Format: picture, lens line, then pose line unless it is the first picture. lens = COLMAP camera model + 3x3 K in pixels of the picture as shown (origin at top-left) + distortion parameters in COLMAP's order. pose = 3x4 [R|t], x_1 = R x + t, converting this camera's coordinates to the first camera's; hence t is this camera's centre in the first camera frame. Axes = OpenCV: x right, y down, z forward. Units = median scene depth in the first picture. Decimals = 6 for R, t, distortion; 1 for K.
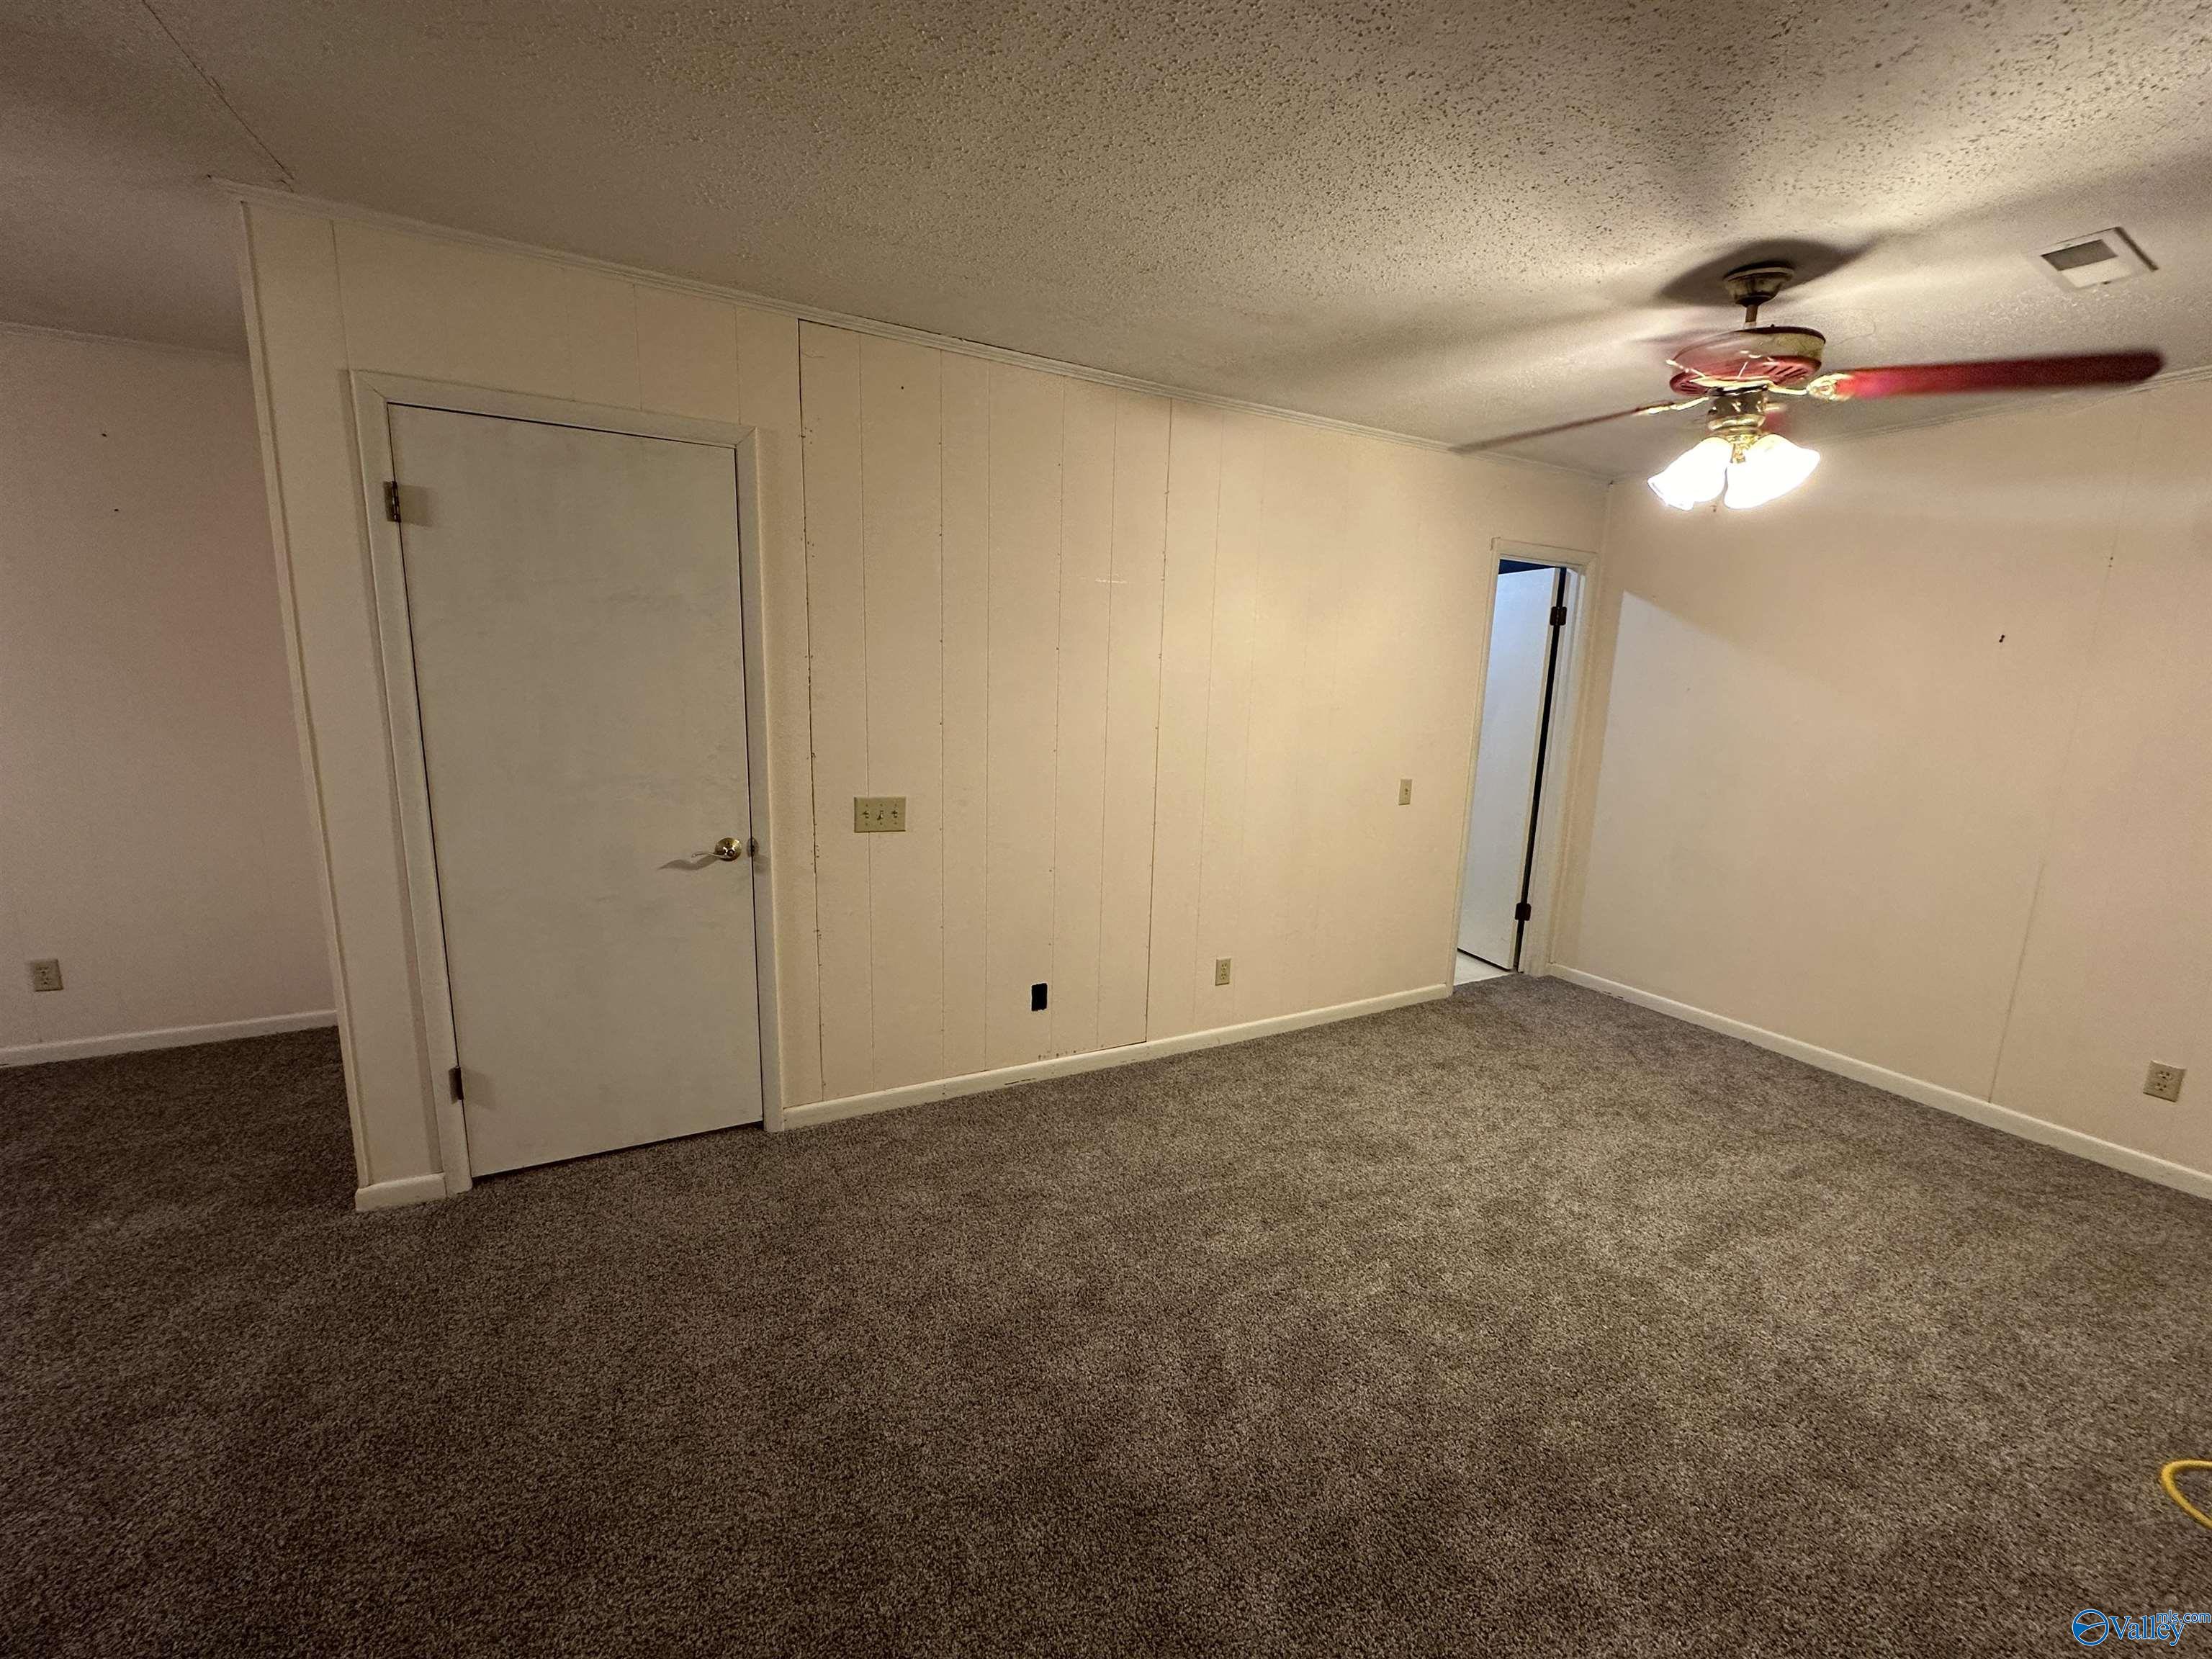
lens RADIAL K [[883.3, 0, 1109.3], [0, 883.3, 830.9], [0, 0, 1]] dist [-0.005719, 0.000940]
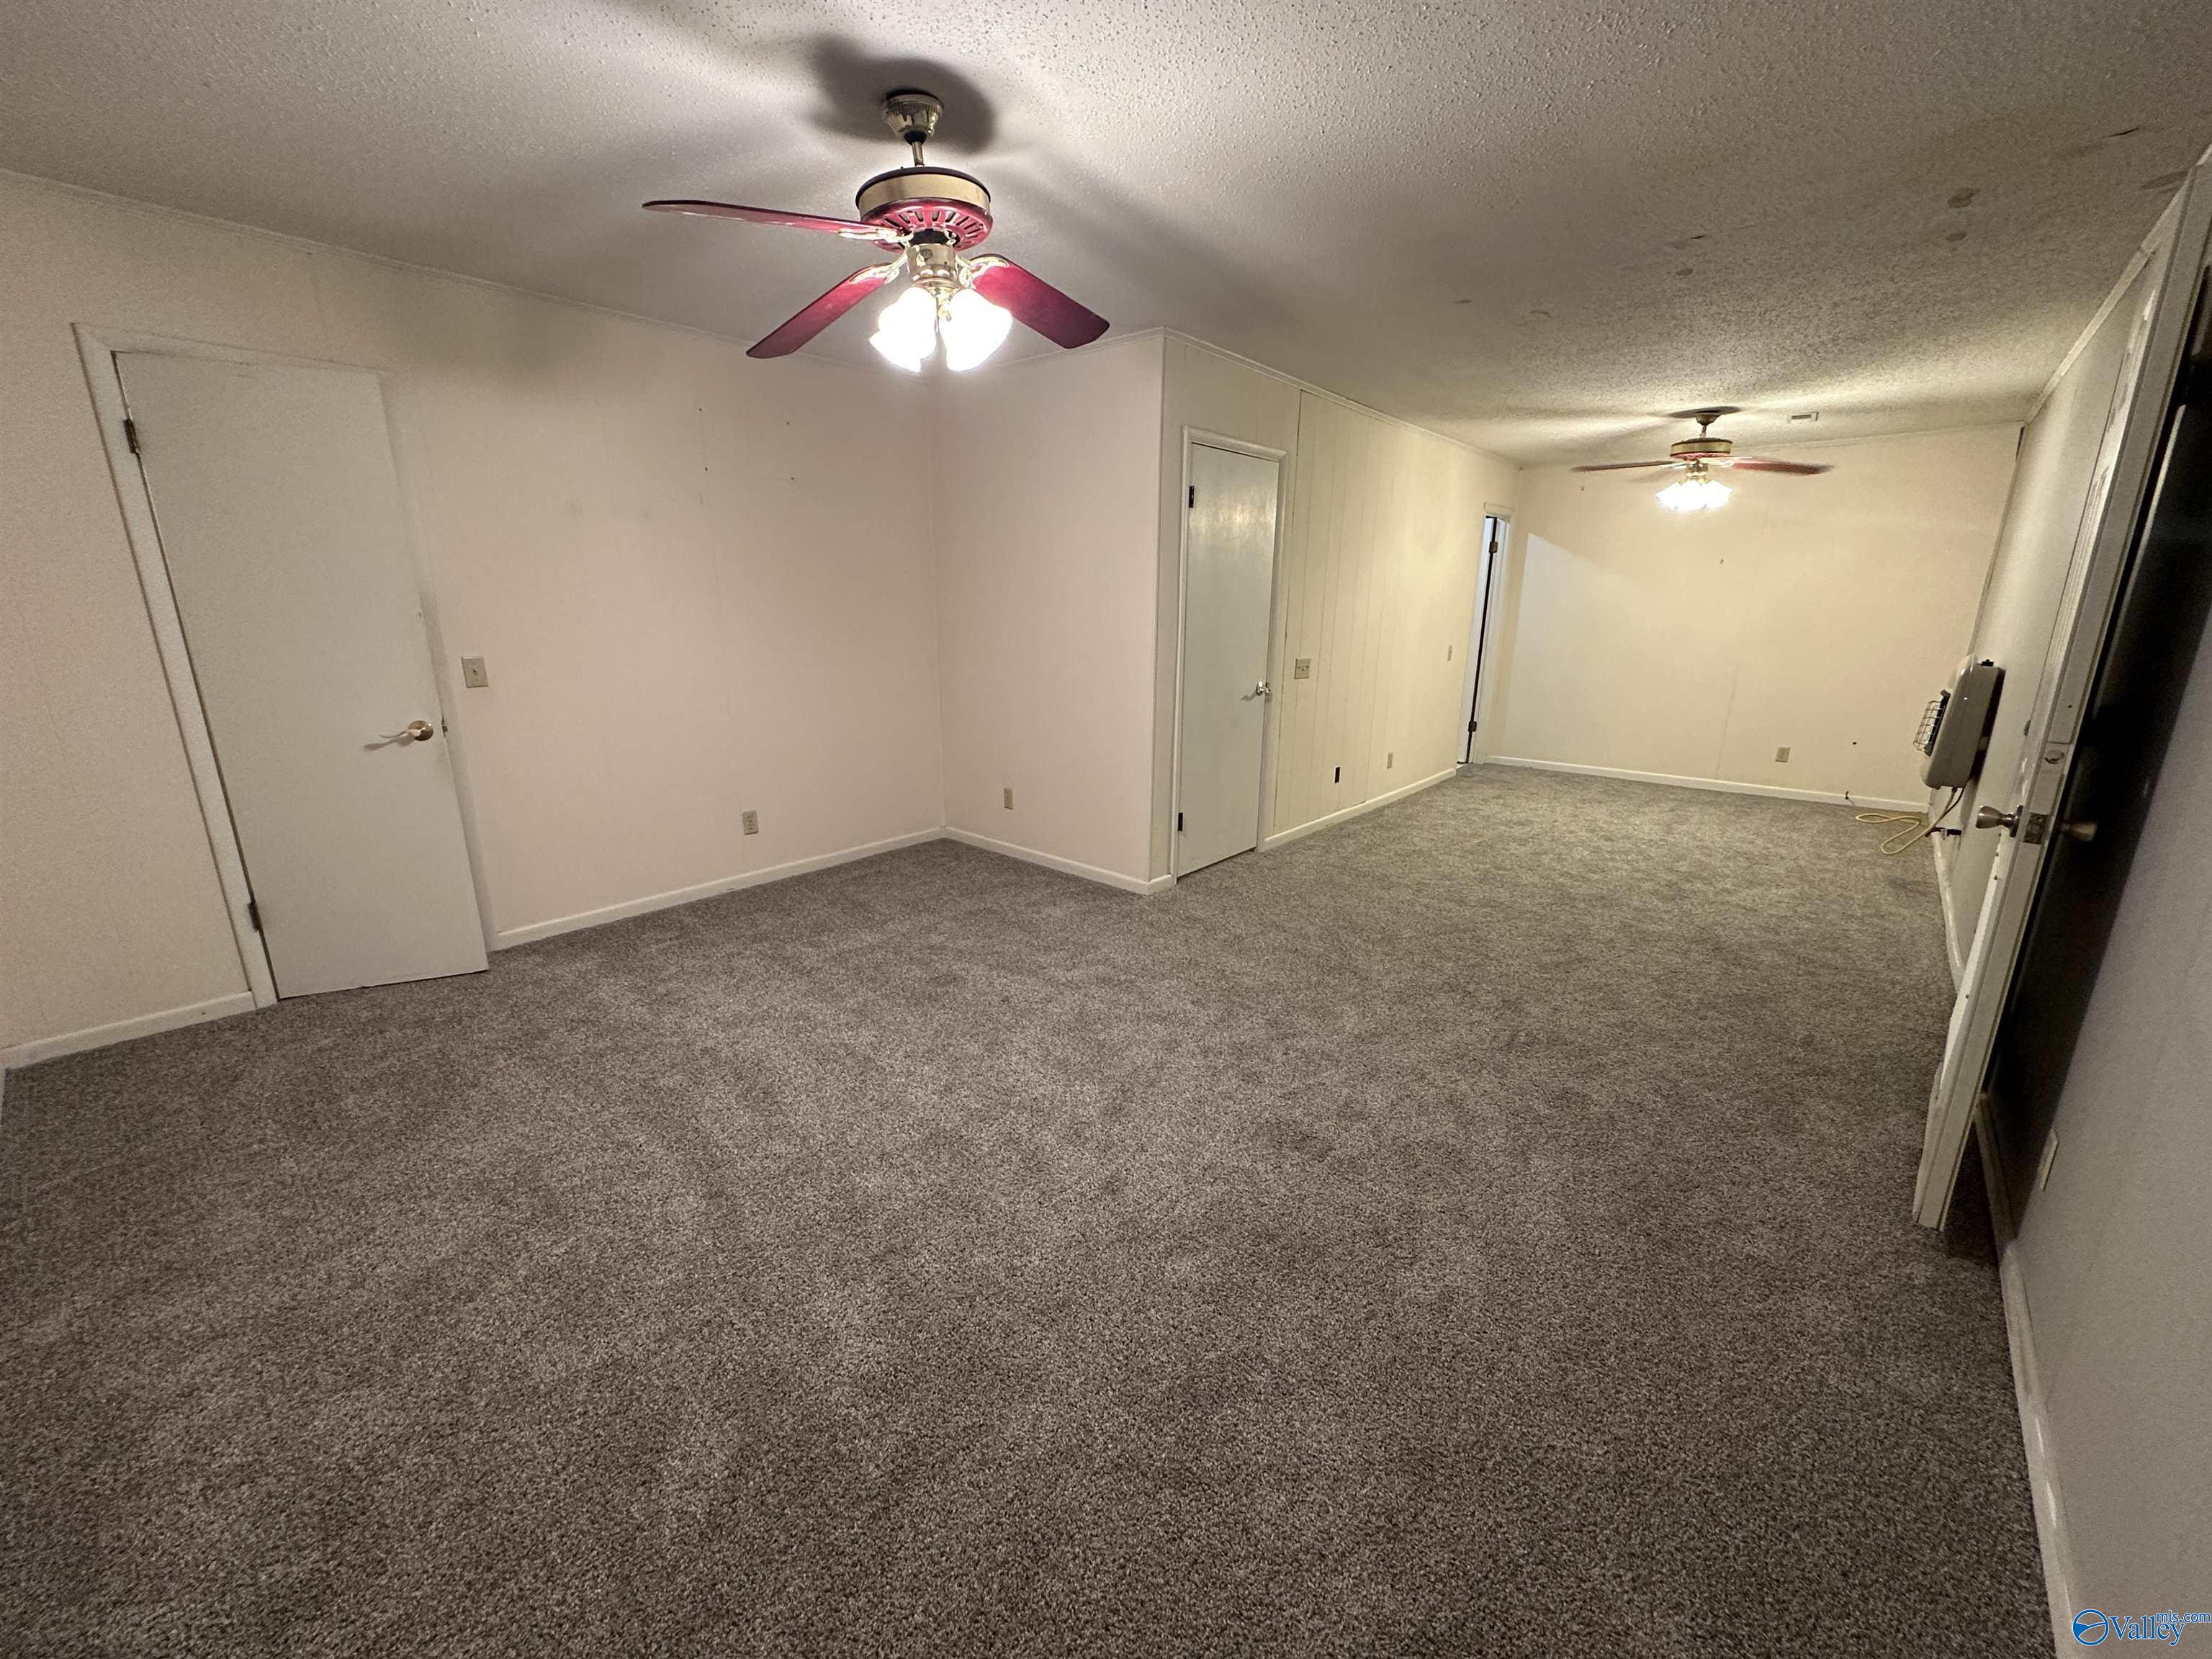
lens RADIAL K [[883.3, 0, 1103.4], [0, 883.3, 836.1], [0, 0, 1]] dist [-0.005719, 0.000940]
pose [[0.930567, -0.117098, 0.346892, -1.484418], [0.082467, 0.990165, 0.113018, 0.093676], [-0.356714, -0.076564, 0.931071, -0.626337]]
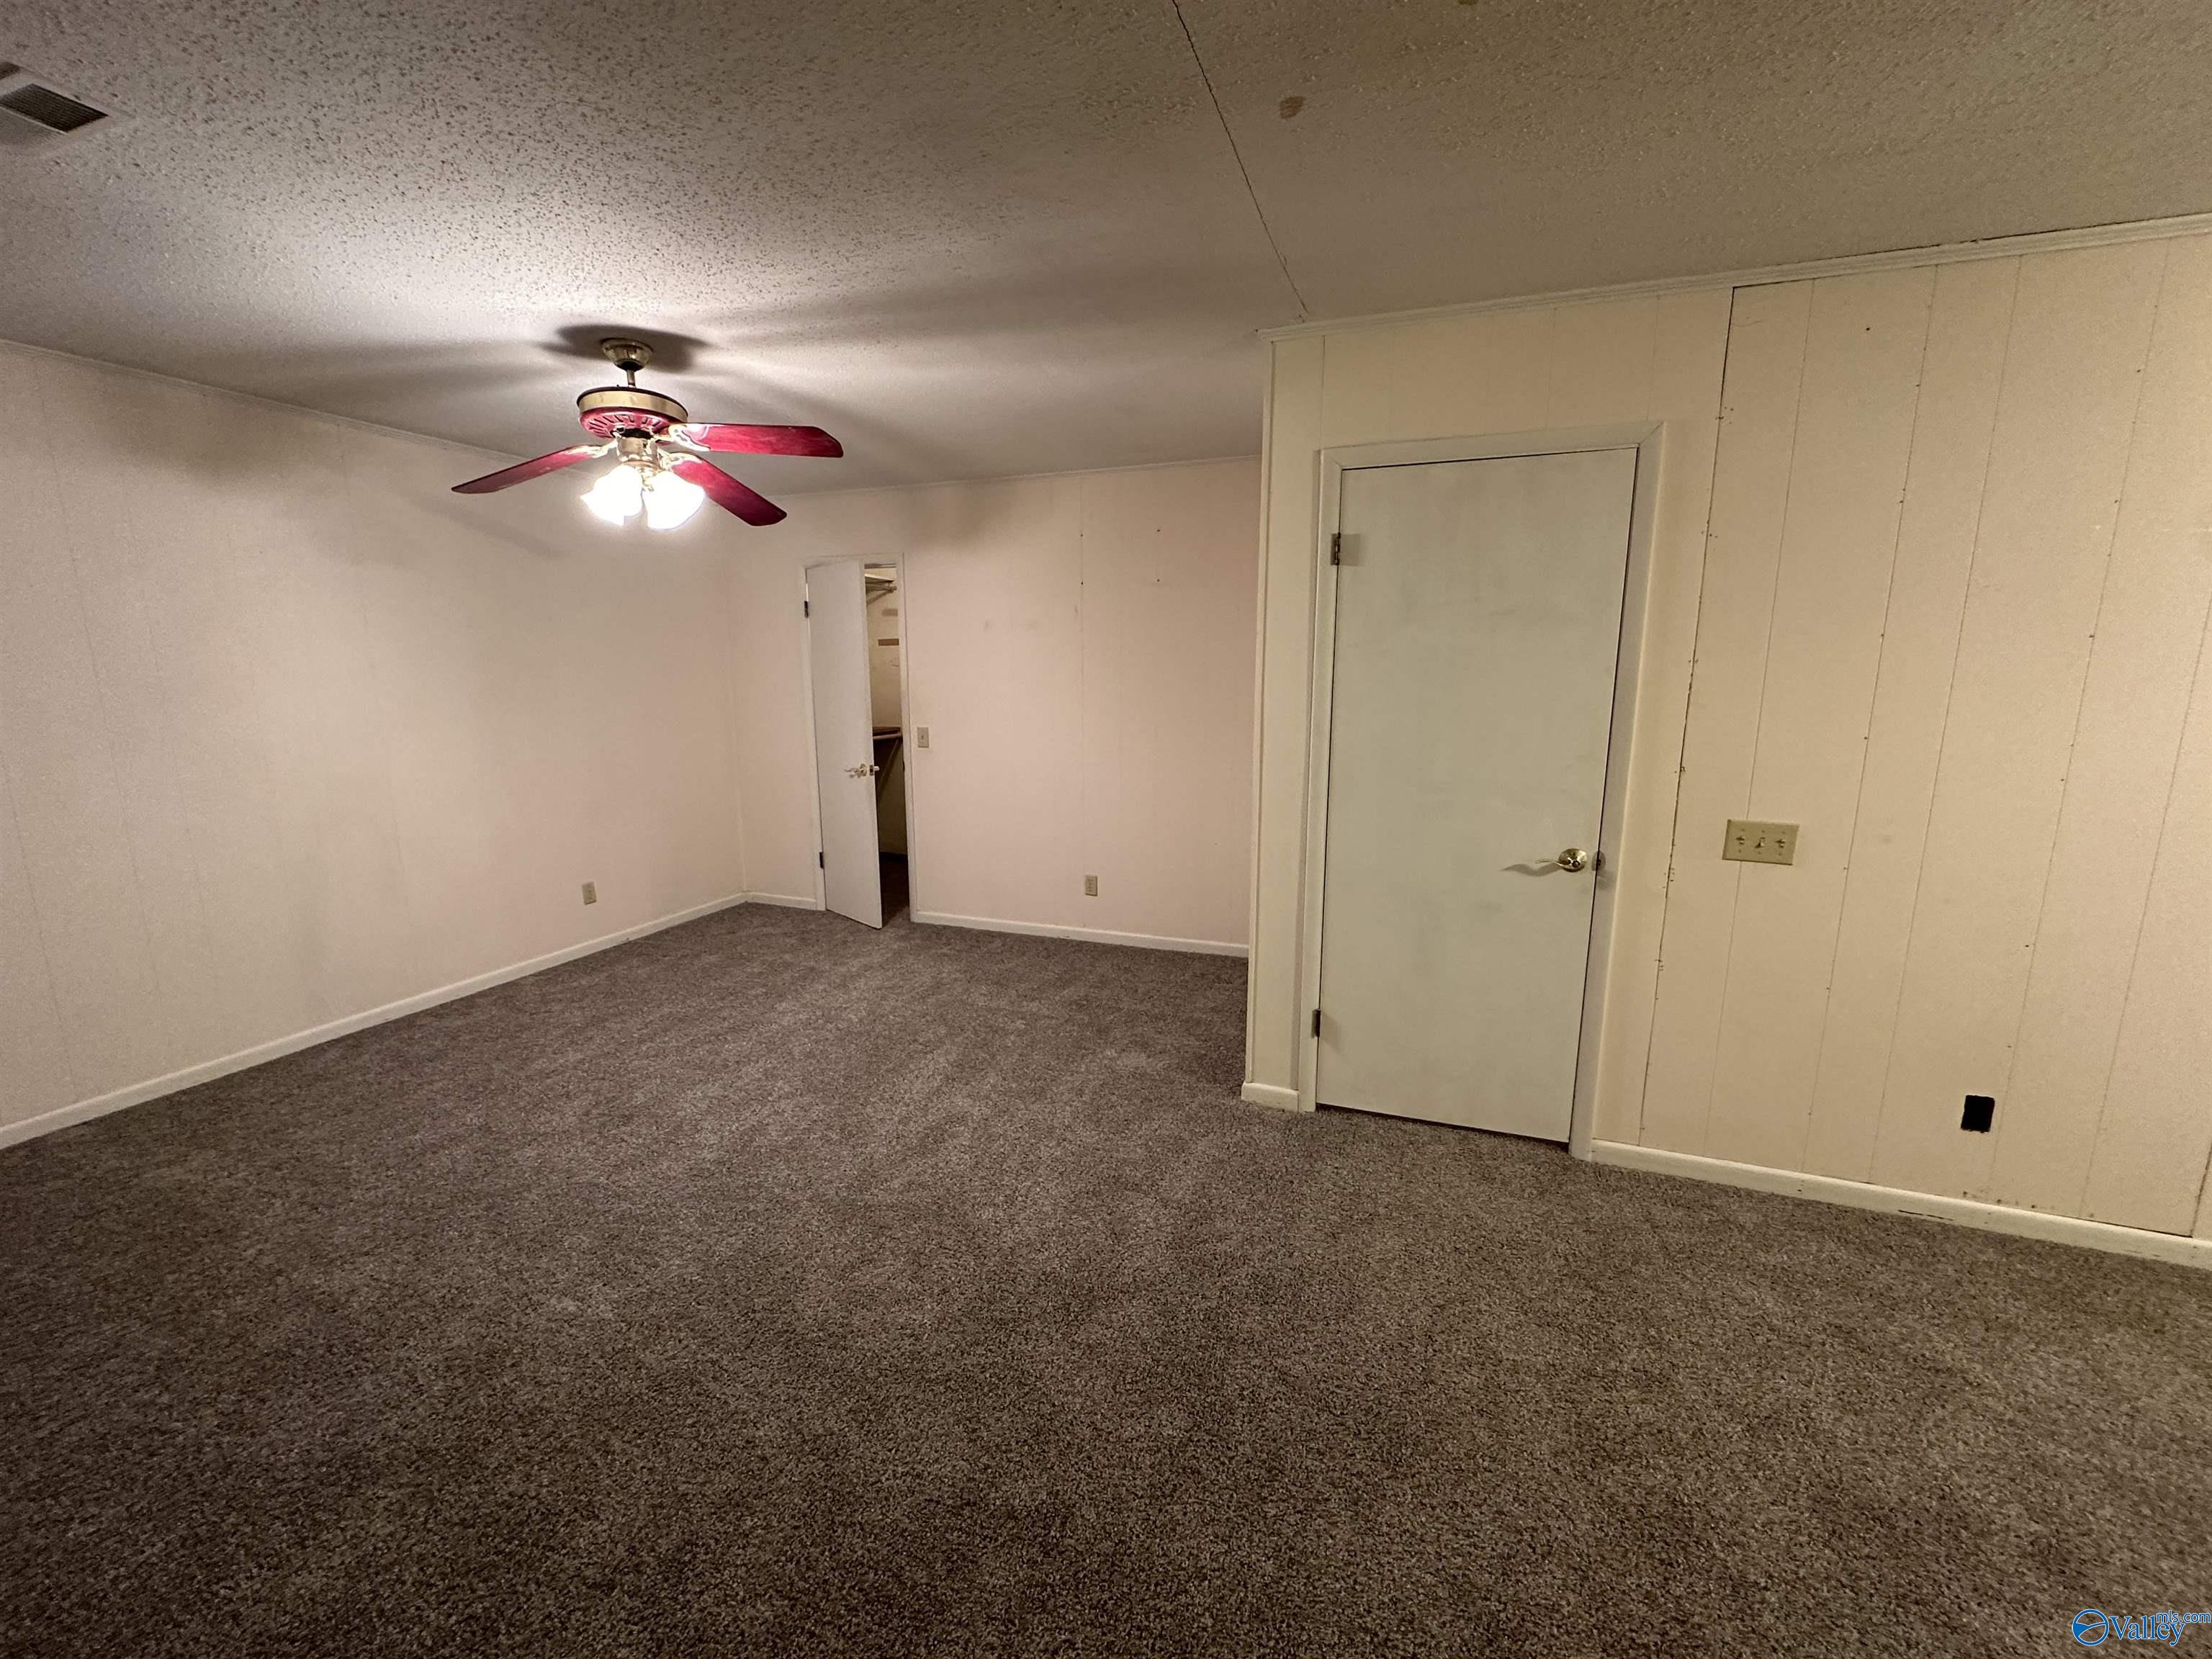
lens RADIAL K [[883.3, 0, 1101.2], [0, 883.3, 830.8], [0, 0, 1]] dist [-0.005719, 0.000940]
pose [[0.662786, 0.101485, -0.741899, -0.057771], [-0.110896, 0.993151, 0.036784, 0.011162], [0.740551, 0.057893, 0.669501, -0.052794]]
